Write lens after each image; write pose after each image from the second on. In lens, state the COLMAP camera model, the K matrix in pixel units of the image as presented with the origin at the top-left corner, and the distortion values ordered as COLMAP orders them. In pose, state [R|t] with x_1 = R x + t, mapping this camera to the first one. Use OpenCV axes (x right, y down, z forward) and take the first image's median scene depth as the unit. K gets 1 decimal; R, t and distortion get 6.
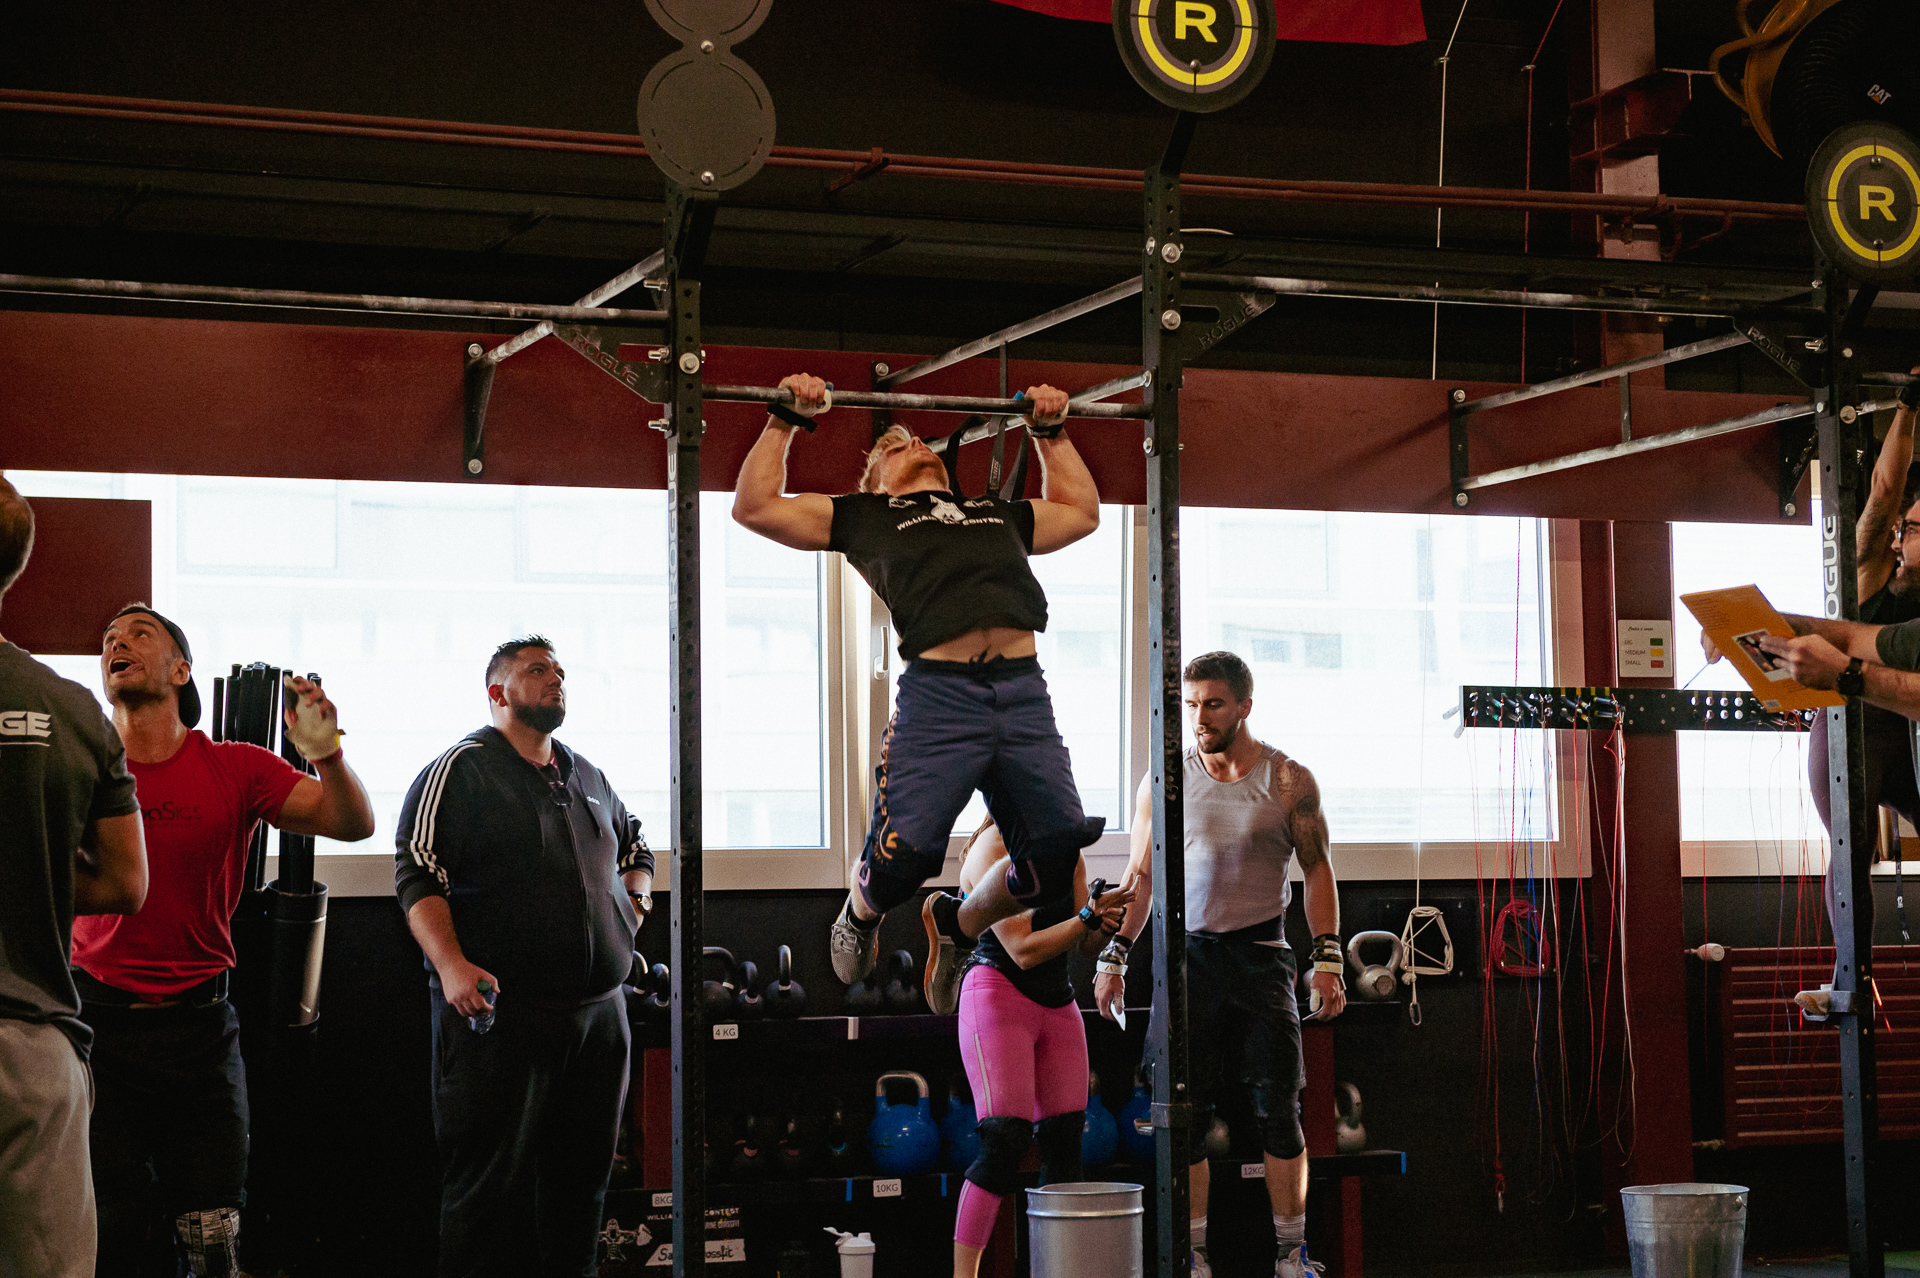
lens RADIAL K [[3594.2, 0, 962.5], [0, 3594.2, 633.6], [0, 0, 1]] dist [0.151387, 0.000000]
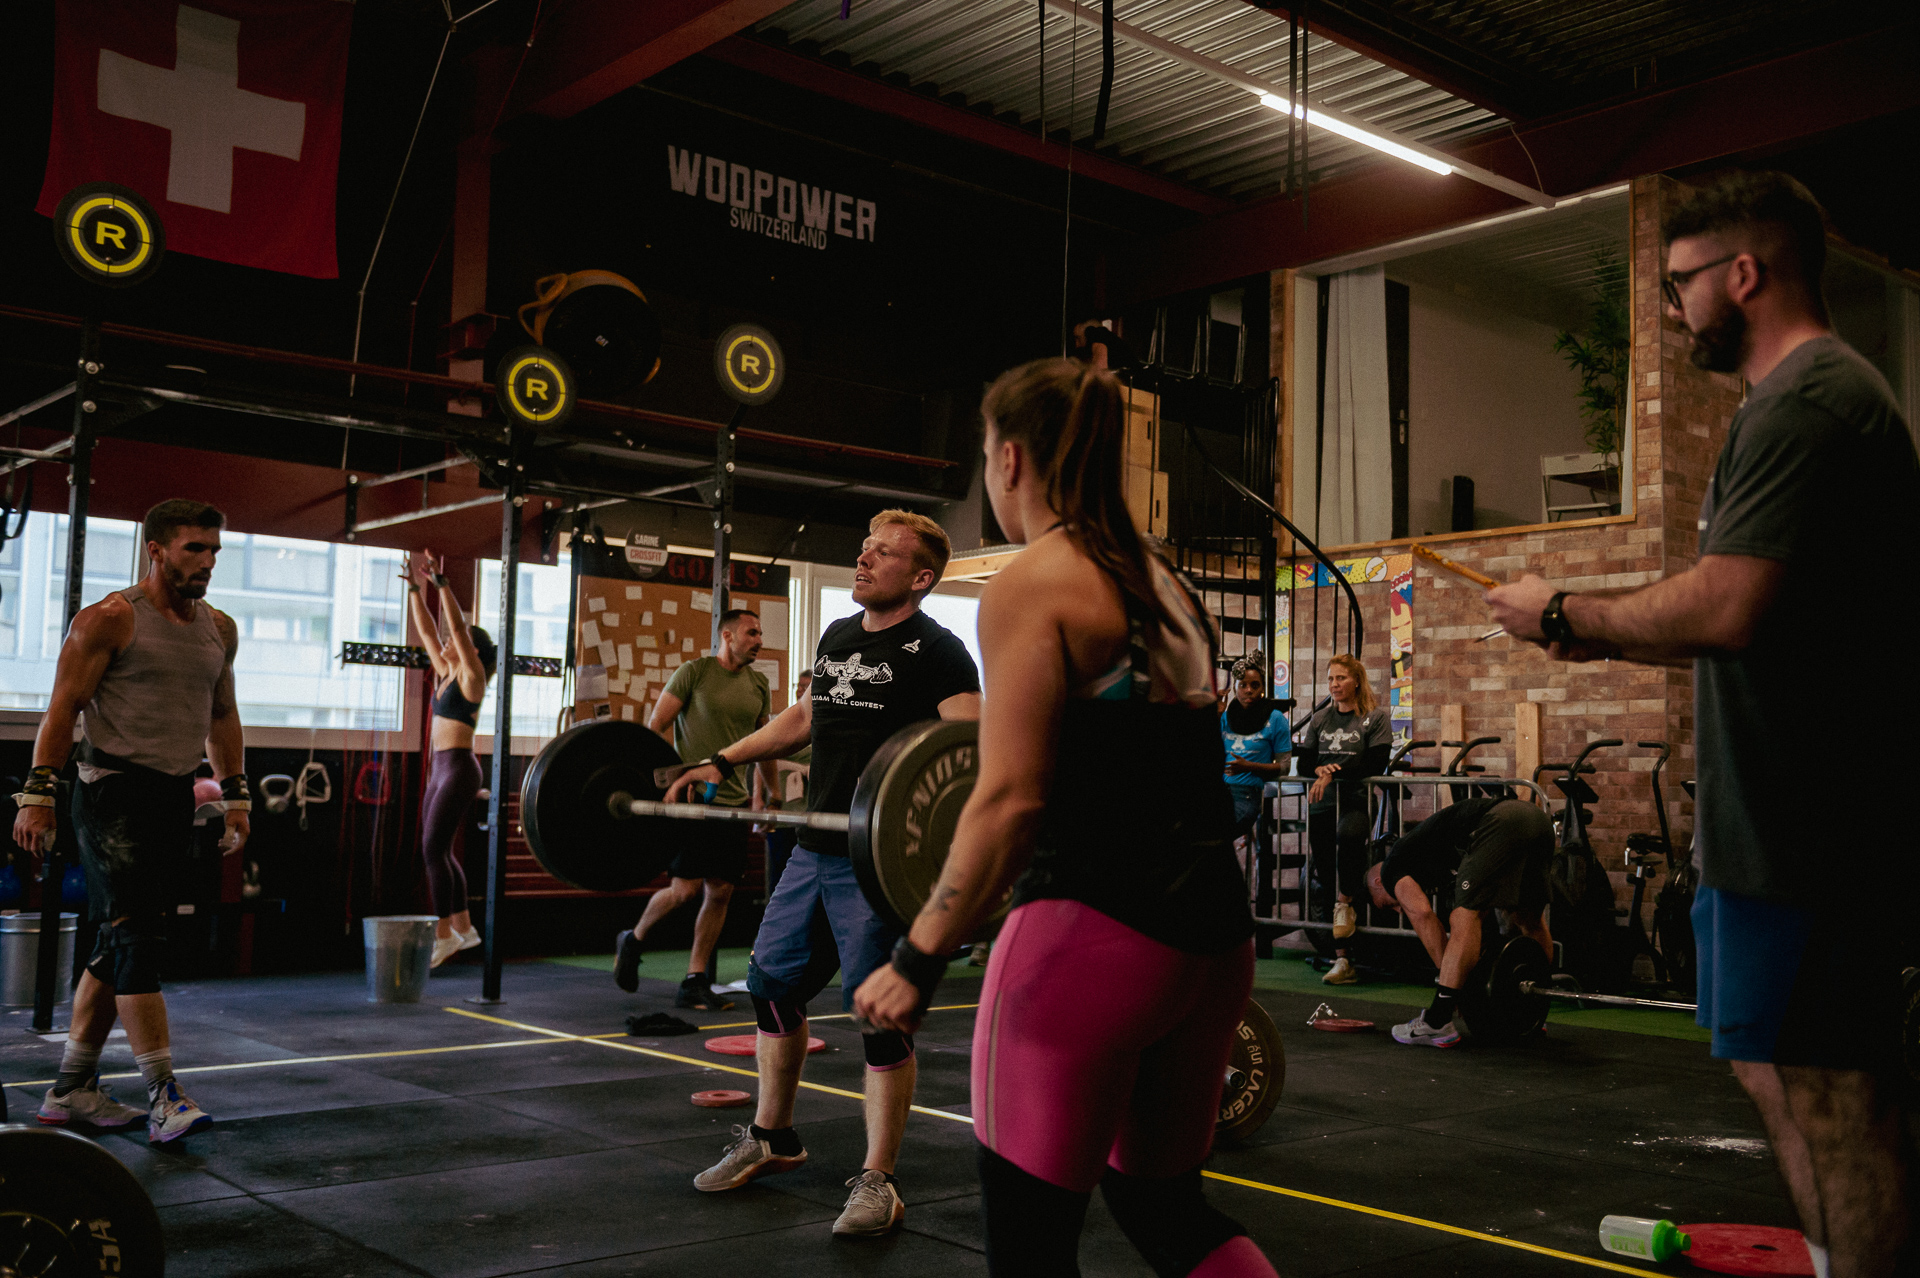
lens RADIAL K [[1897.1, 0, 970.6], [0, 1897.1, 635.5], [0, 0, 1]] dist [0.039107, 0.000000]
pose [[0.948616, 0.063816, 0.309928, 0.153588], [-0.062380, 0.997946, -0.014554, 0.006887], [-0.310220, -0.005527, 0.950649, 0.006250]]
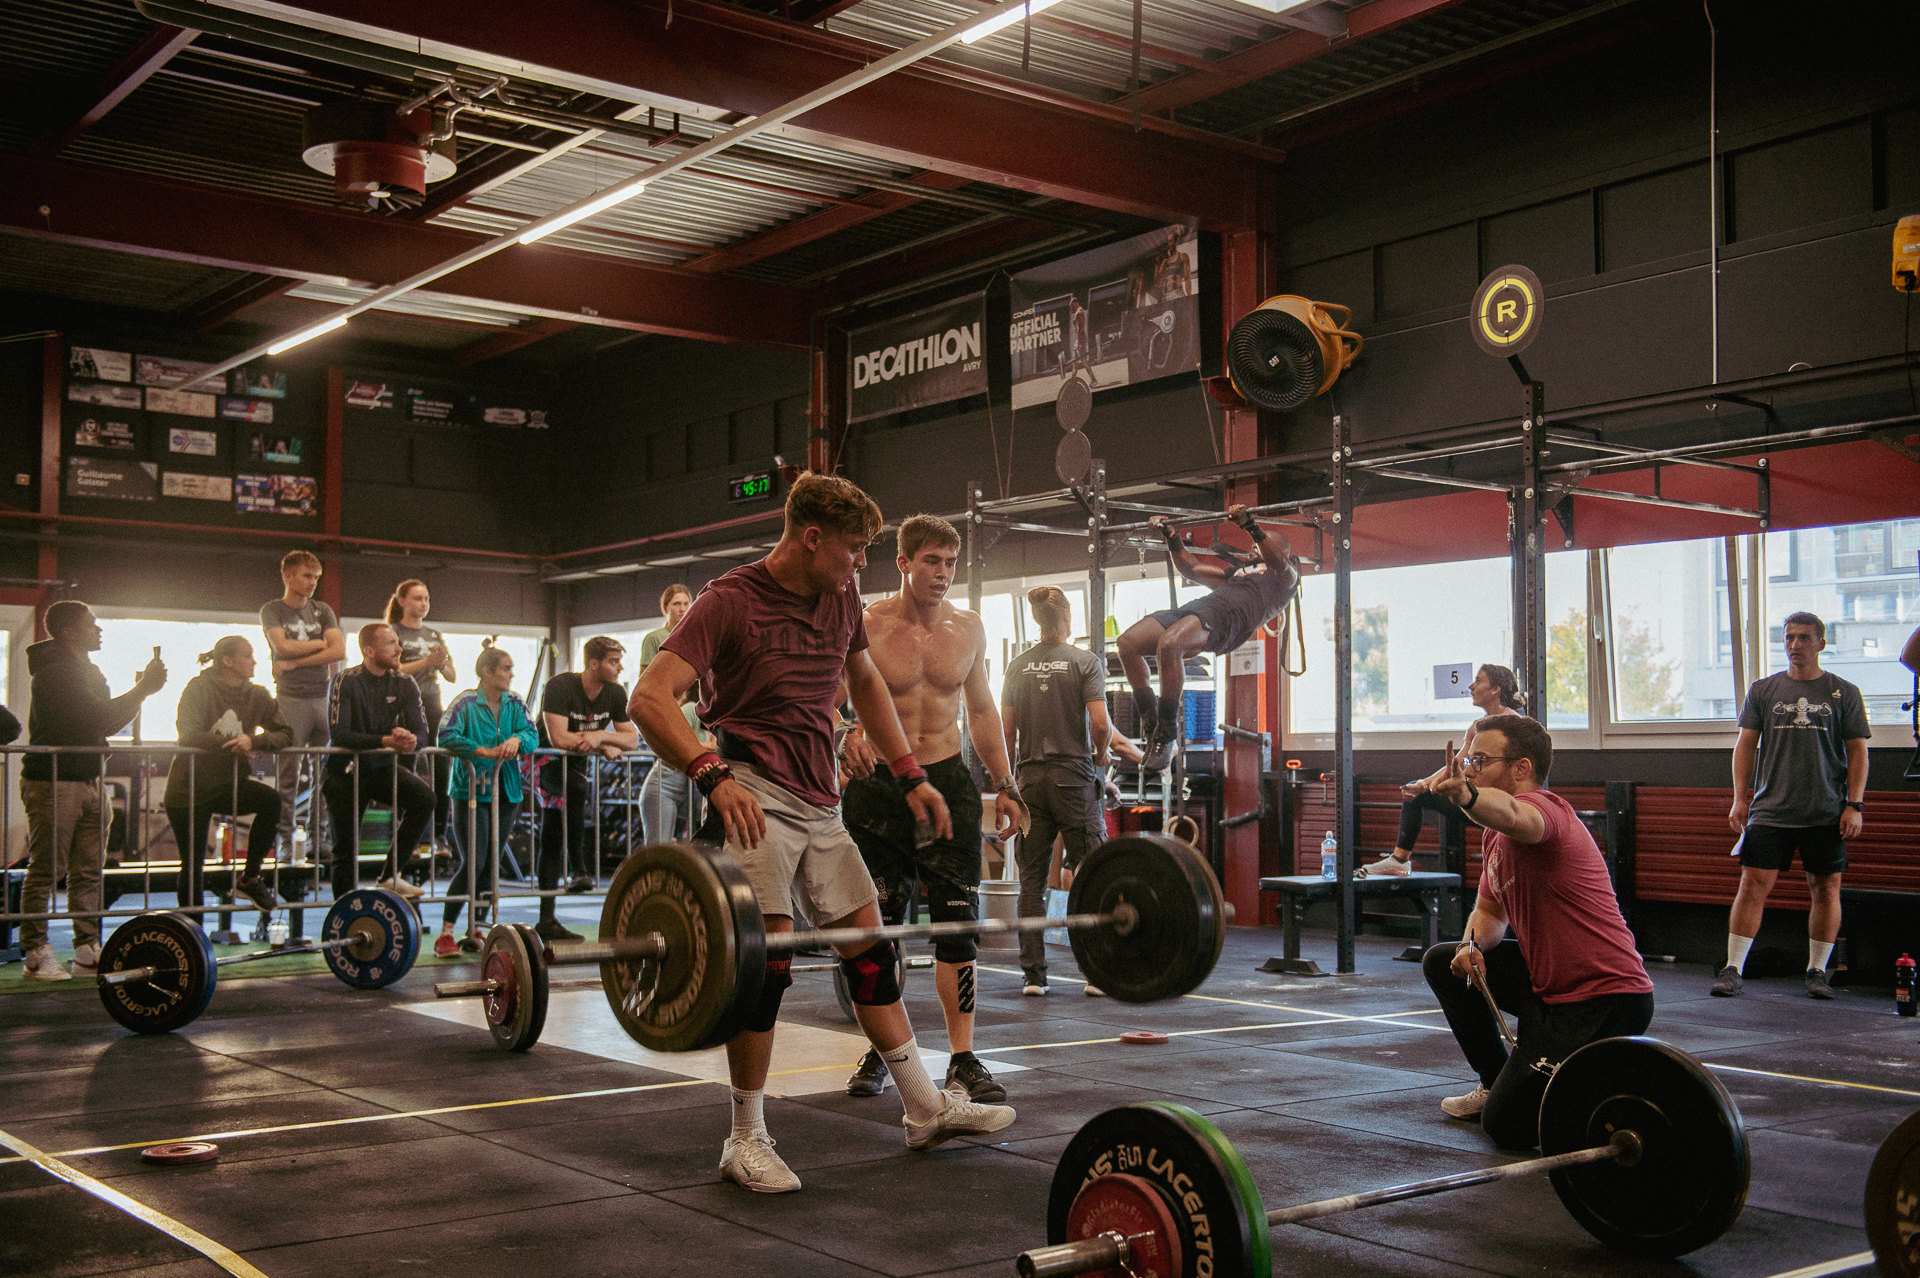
lens RADIAL K [[2101.1, 0, 963.3], [0, 2101.1, 668.4], [0, 0, 1]] dist [0.083589, 0.000000]
pose [[0.255711, -0.031285, -0.966247, 0.929839], [0.067139, 0.997638, -0.014533, 0.019266], [0.964419, -0.061157, 0.257207, 0.340245]]
